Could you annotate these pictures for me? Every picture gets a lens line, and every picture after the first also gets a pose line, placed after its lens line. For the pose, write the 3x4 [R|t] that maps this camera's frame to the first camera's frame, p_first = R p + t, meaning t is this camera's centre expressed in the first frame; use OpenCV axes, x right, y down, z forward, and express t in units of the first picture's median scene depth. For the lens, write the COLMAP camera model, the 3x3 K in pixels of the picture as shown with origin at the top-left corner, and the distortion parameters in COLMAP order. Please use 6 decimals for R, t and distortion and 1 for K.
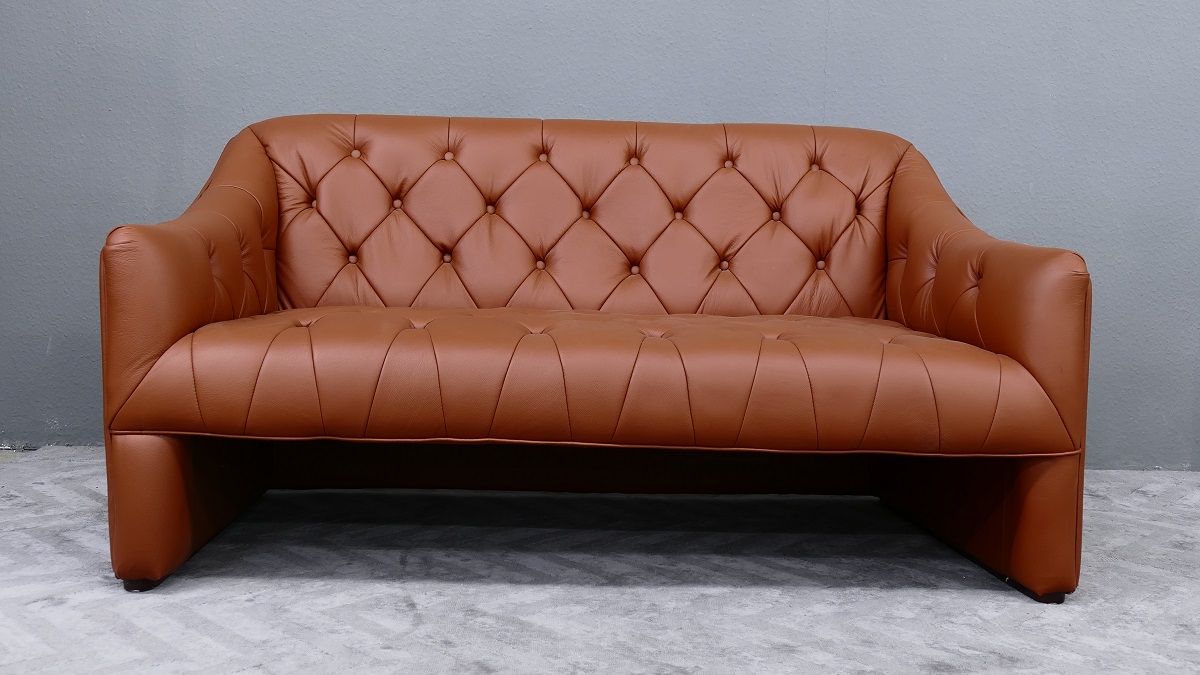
lens RADIAL K [[1494.6, 0, 599.4], [0, 1494.6, 335.1], [0, 0, 1]] dist [-0.051580, 0.000000]
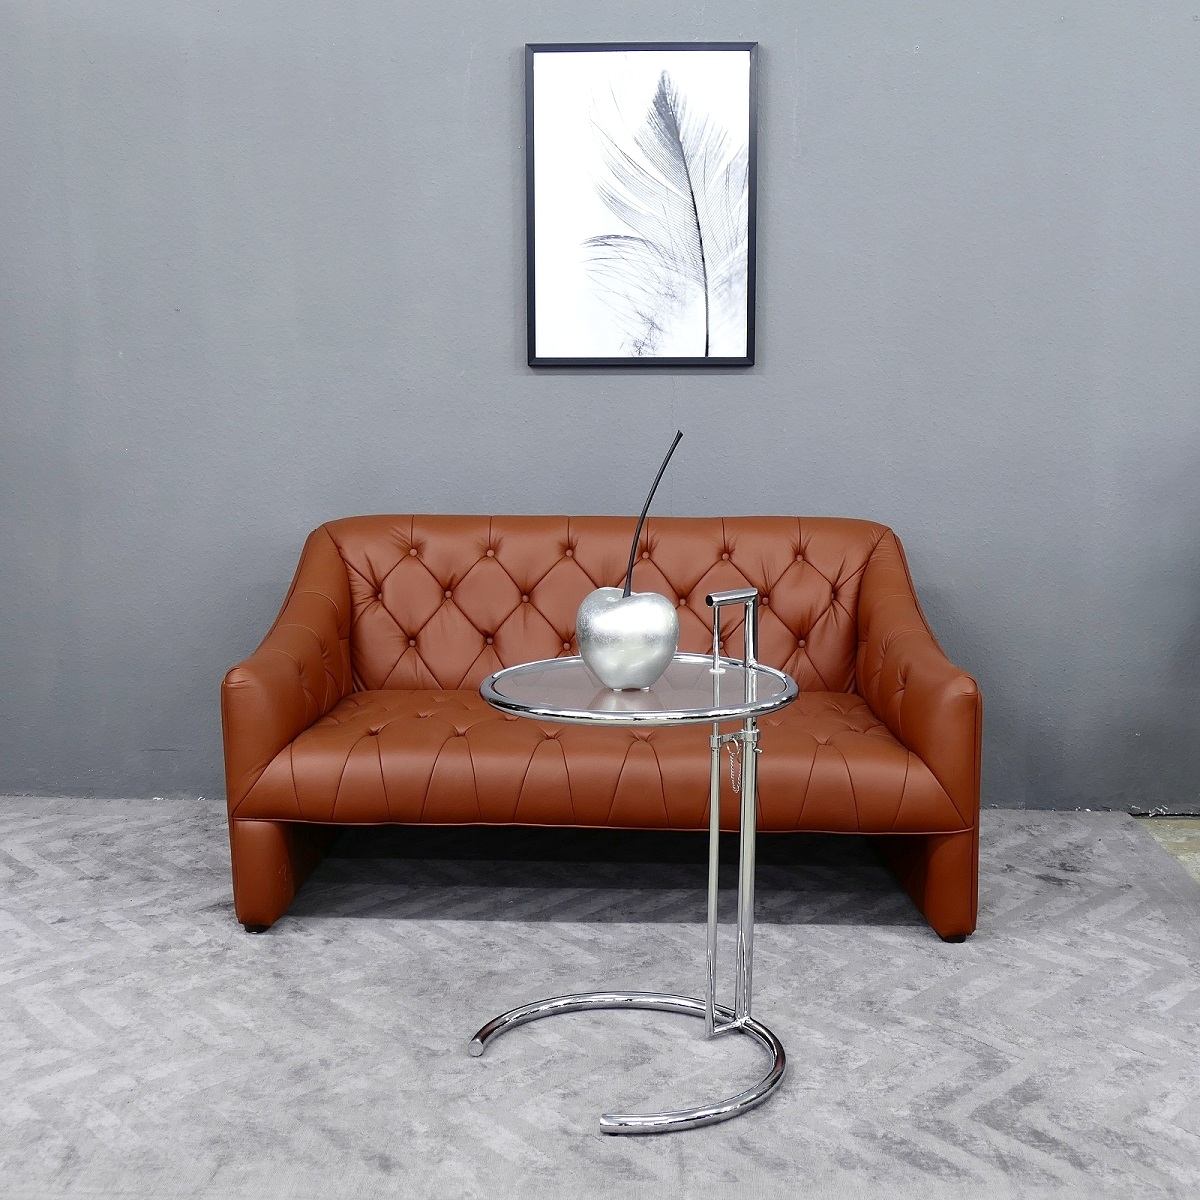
lens RADIAL K [[1965.4, 0, 606.4], [0, 1965.4, 572.1], [0, 0, 1]] dist [-0.043263, 0.000000]
pose [[0.996714, -0.007614, -0.080649, 0.120916], [0.013704, 0.997072, 0.075233, -0.225911], [0.079840, -0.076091, 0.993899, -0.569869]]
